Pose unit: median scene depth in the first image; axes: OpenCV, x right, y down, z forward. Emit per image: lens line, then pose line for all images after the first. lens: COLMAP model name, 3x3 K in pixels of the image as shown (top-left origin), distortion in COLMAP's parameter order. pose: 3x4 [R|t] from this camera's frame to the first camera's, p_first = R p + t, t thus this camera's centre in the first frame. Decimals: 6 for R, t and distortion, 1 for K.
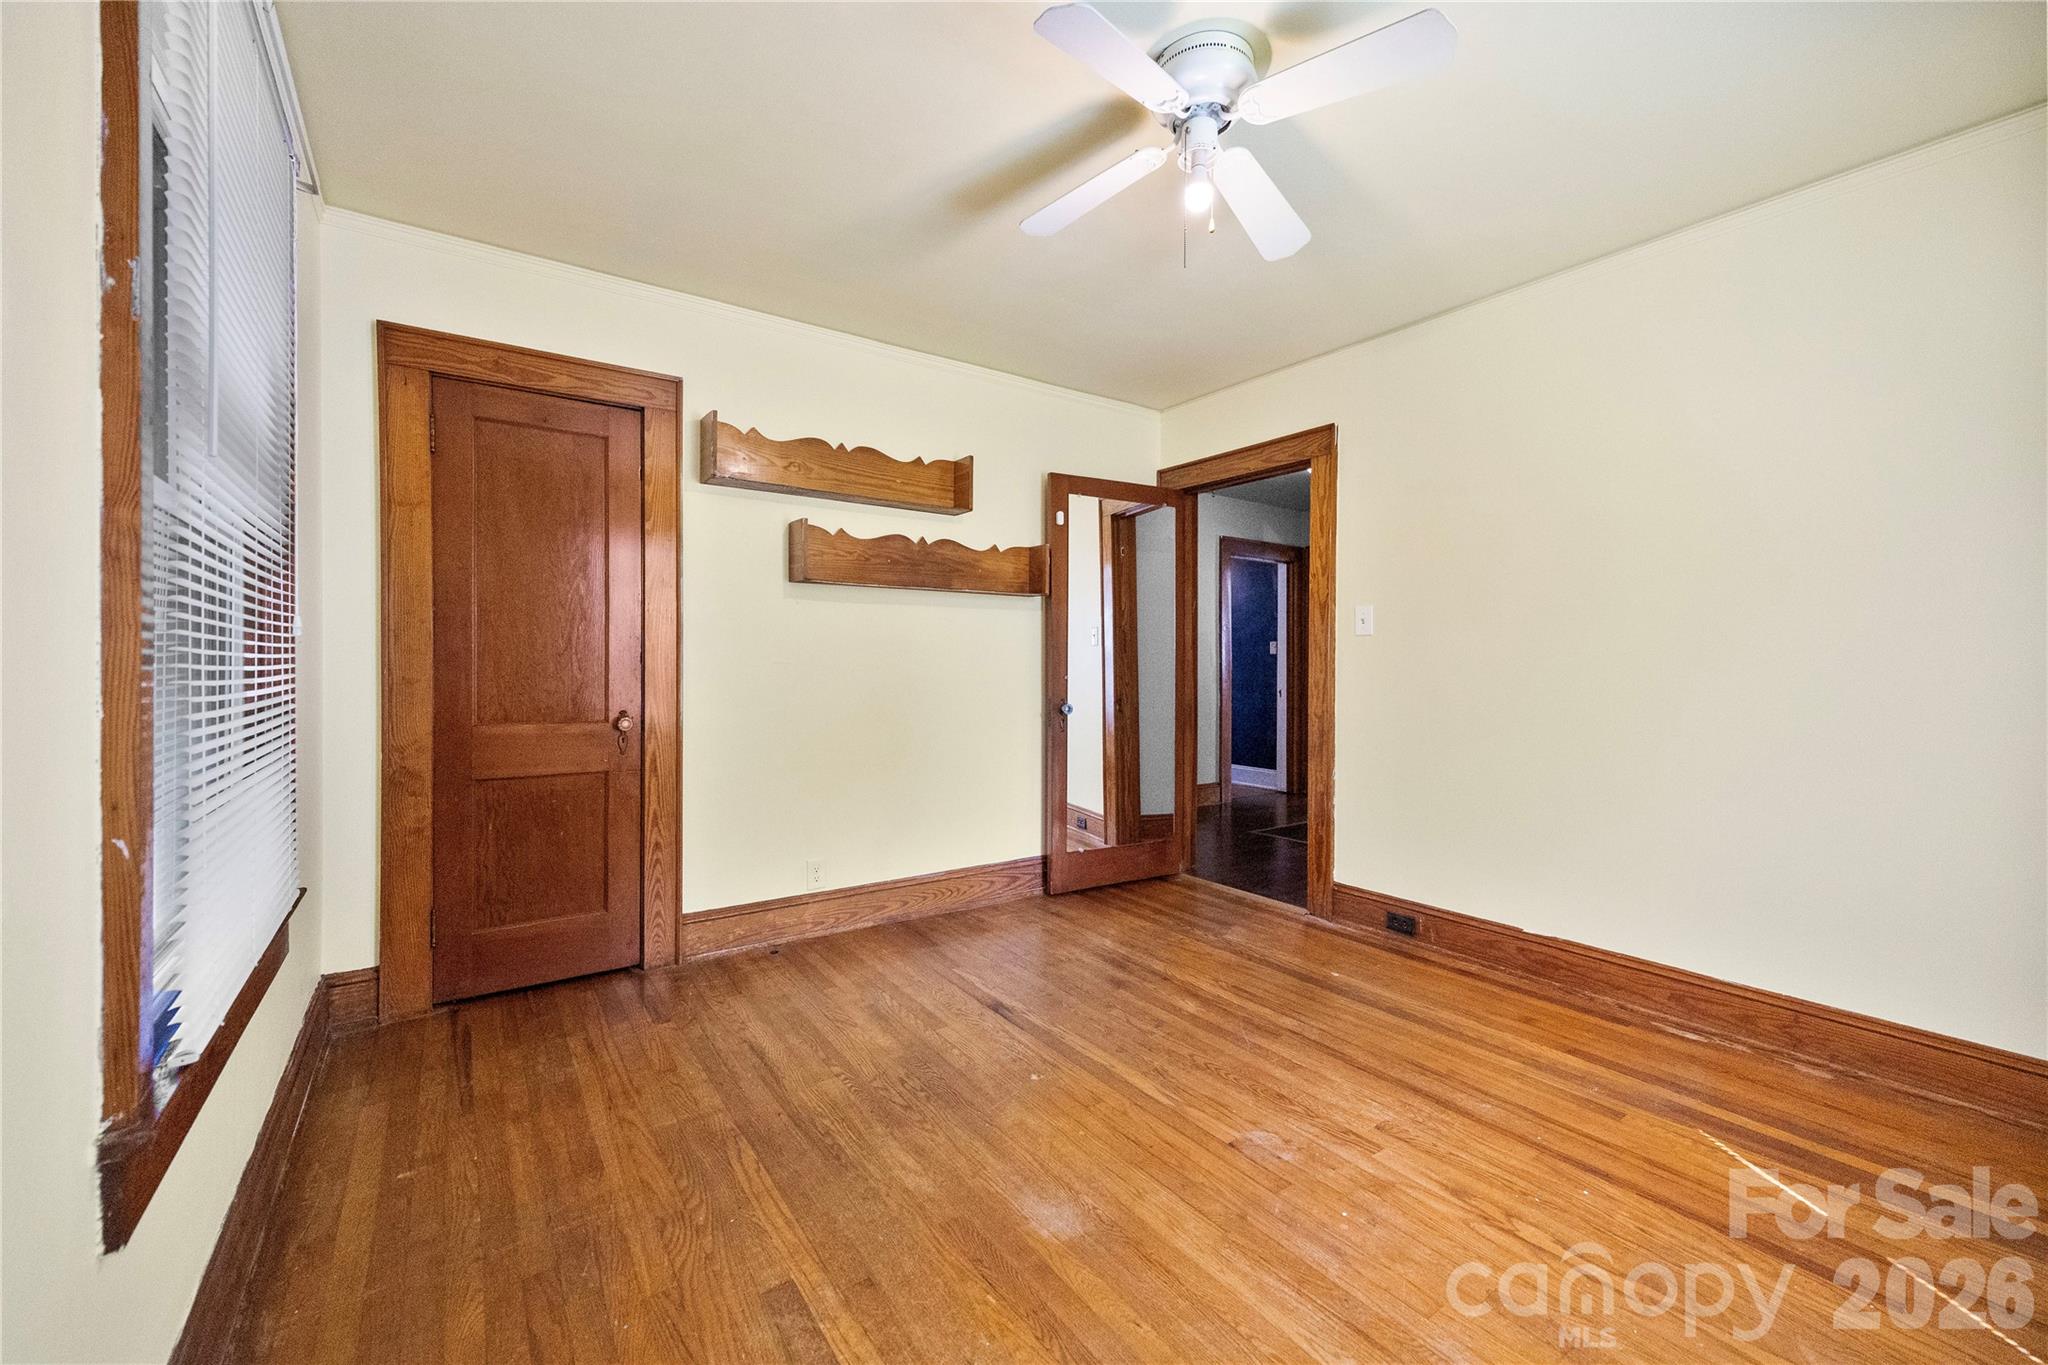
lens RADIAL K [[810.8, 0, 1016.2], [0, 810.8, 669.8], [0, 0, 1]] dist [0.003910, 0.000086]
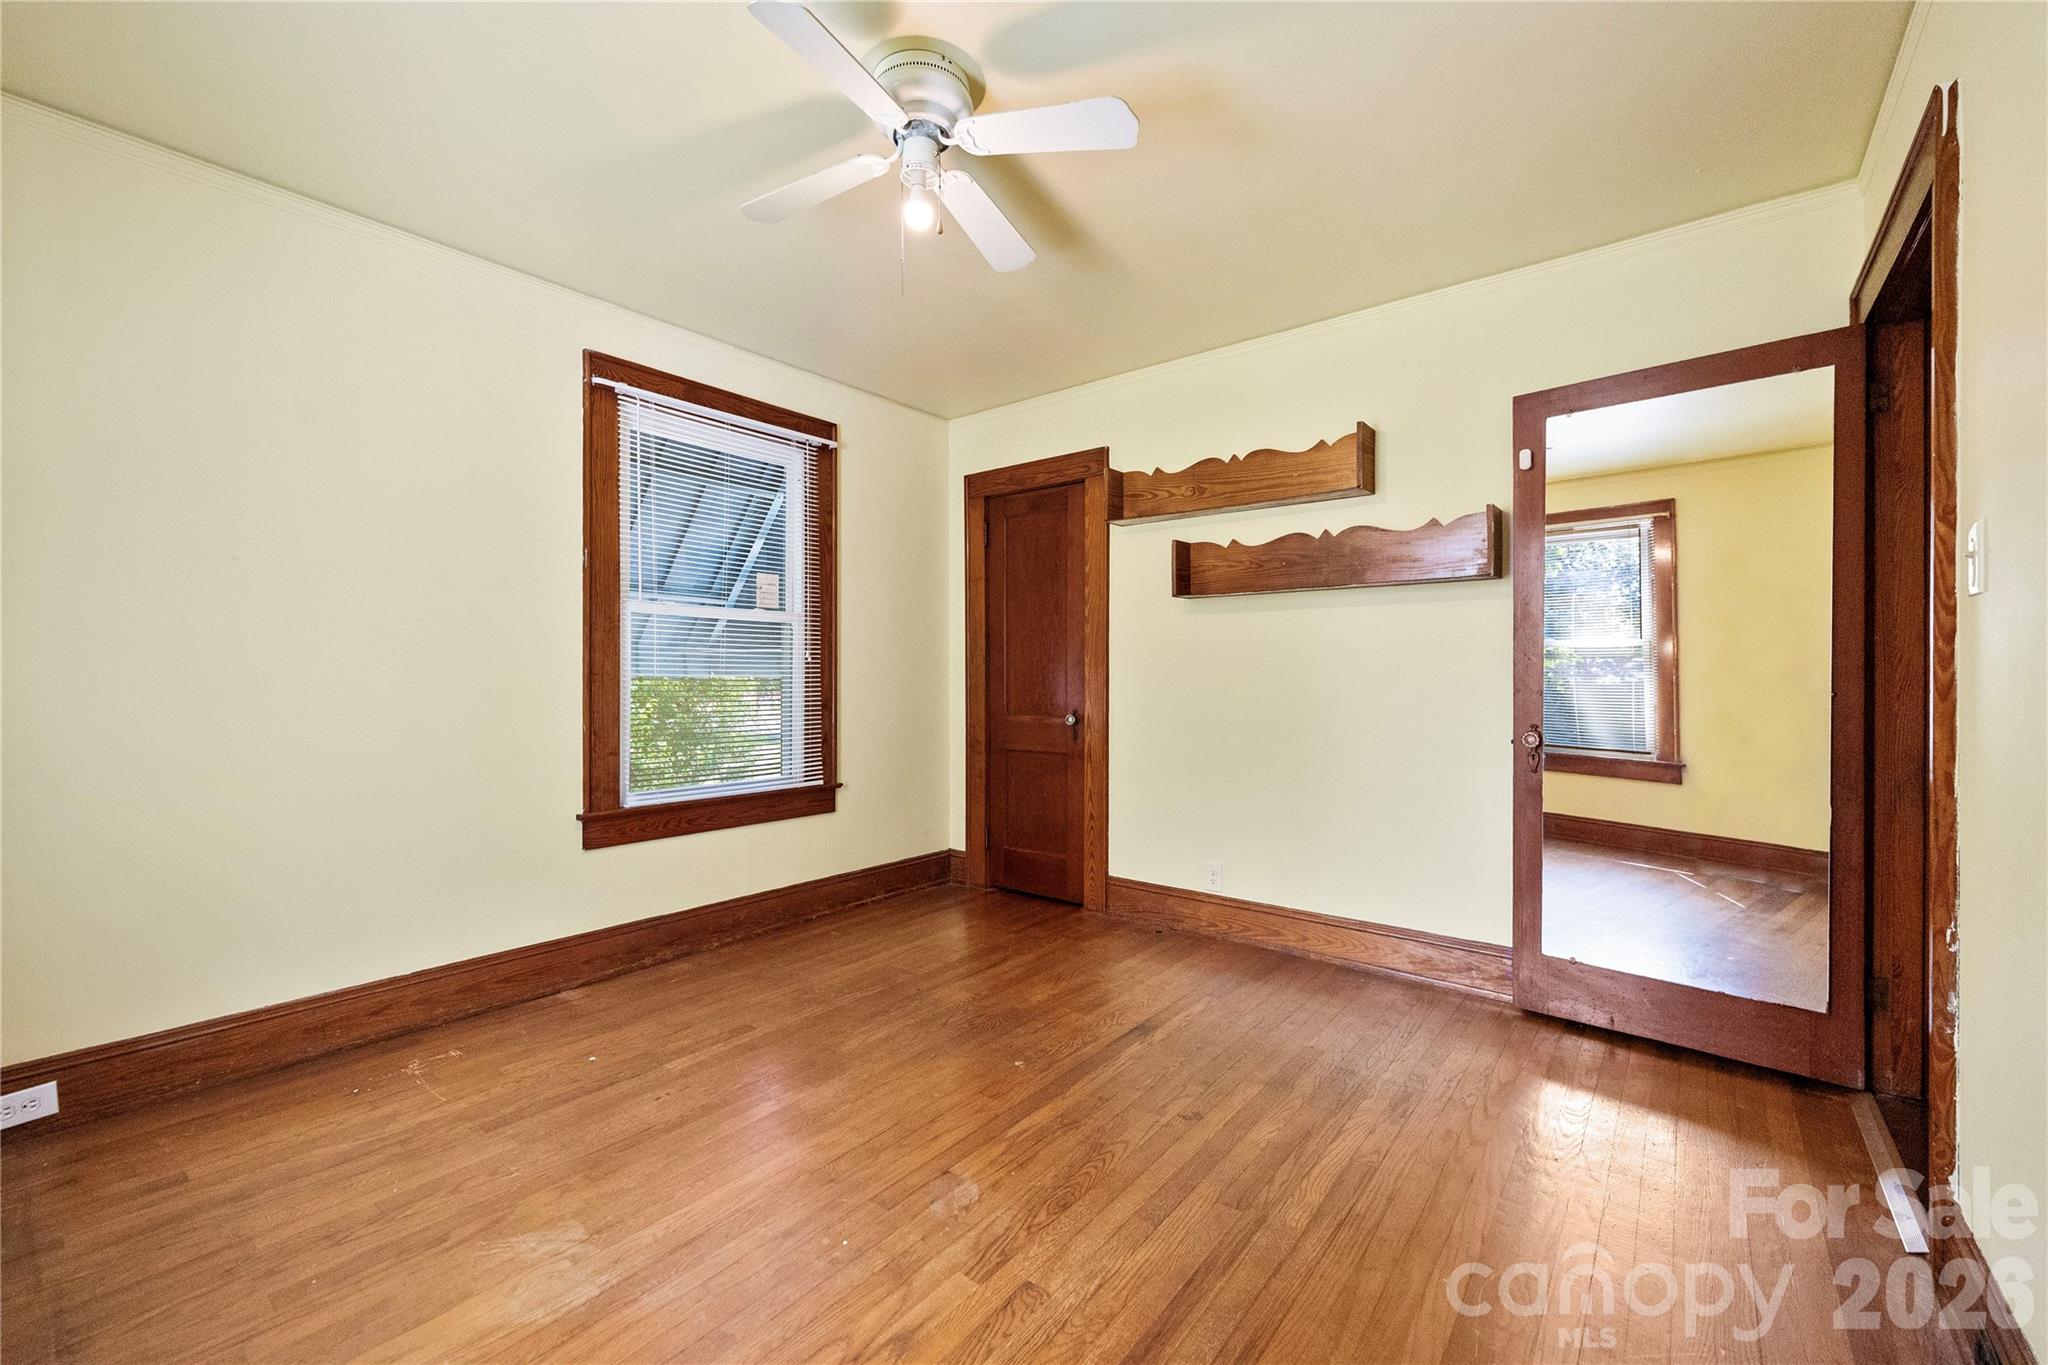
lens RADIAL K [[838.9, 0, 1032.2], [0, 838.9, 677.9], [0, 0, 1]] dist [-0.000104, -0.000064]
pose [[0.288955, -0.000828, -0.957342, 0.861418], [-0.007678, 0.999965, -0.003182, 0.003361], [0.957312, 0.008270, 0.288939, 0.560518]]
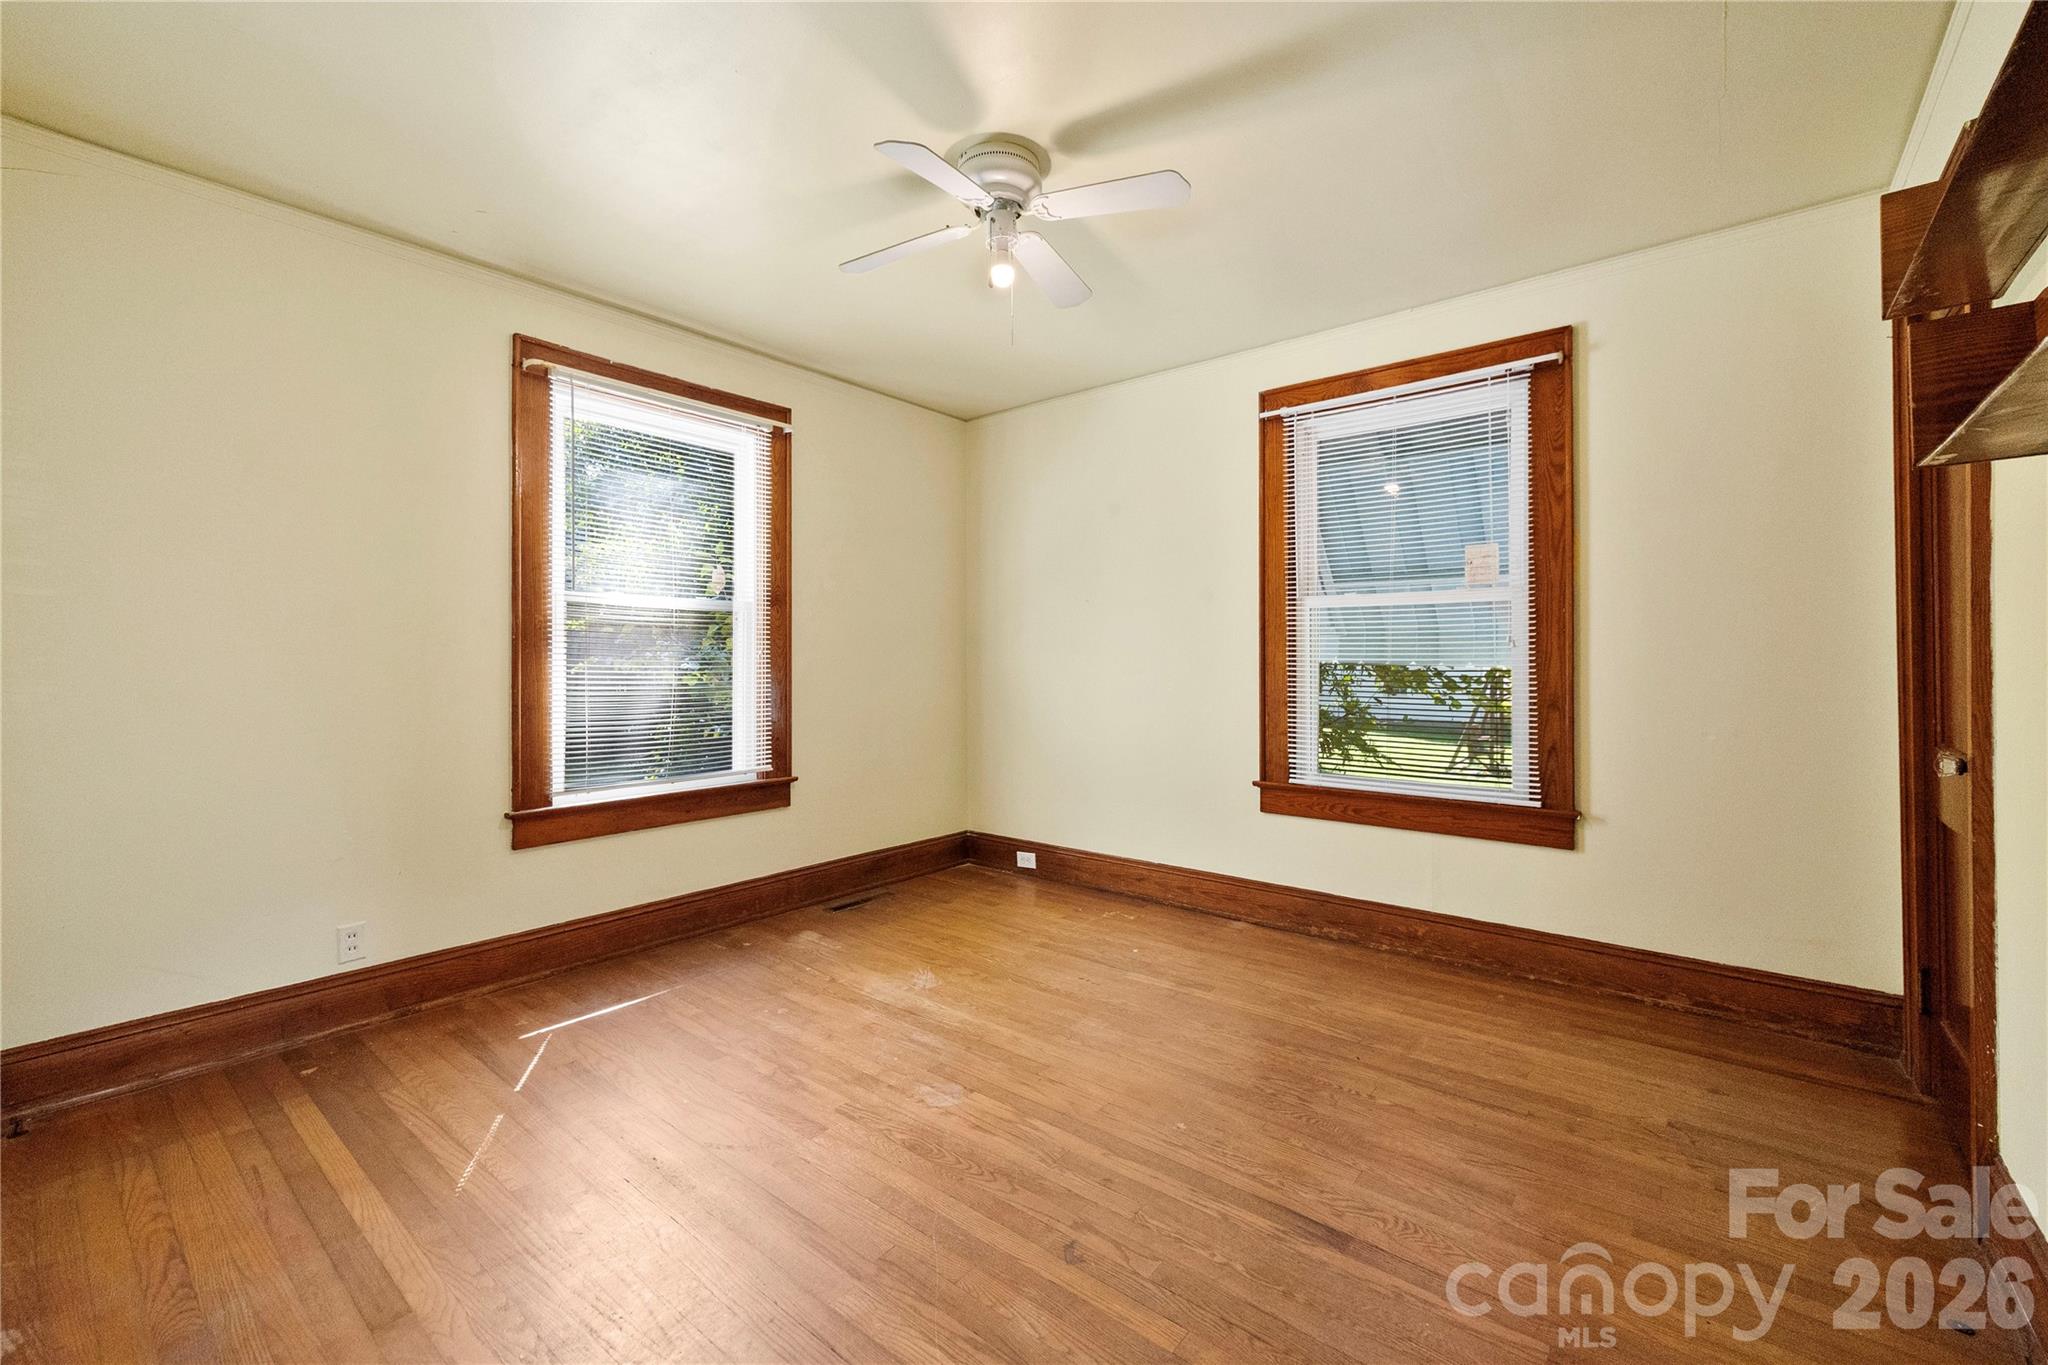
lens RADIAL K [[838.9, 0, 1016.9], [0, 838.9, 665.5], [0, 0, 1]] dist [-0.000104, -0.000064]
pose [[-0.966799, -0.003858, -0.255510, 0.349074], [-0.006298, 0.999942, 0.008732, -0.007803], [0.255461, 0.010051, -0.966767, 1.476299]]
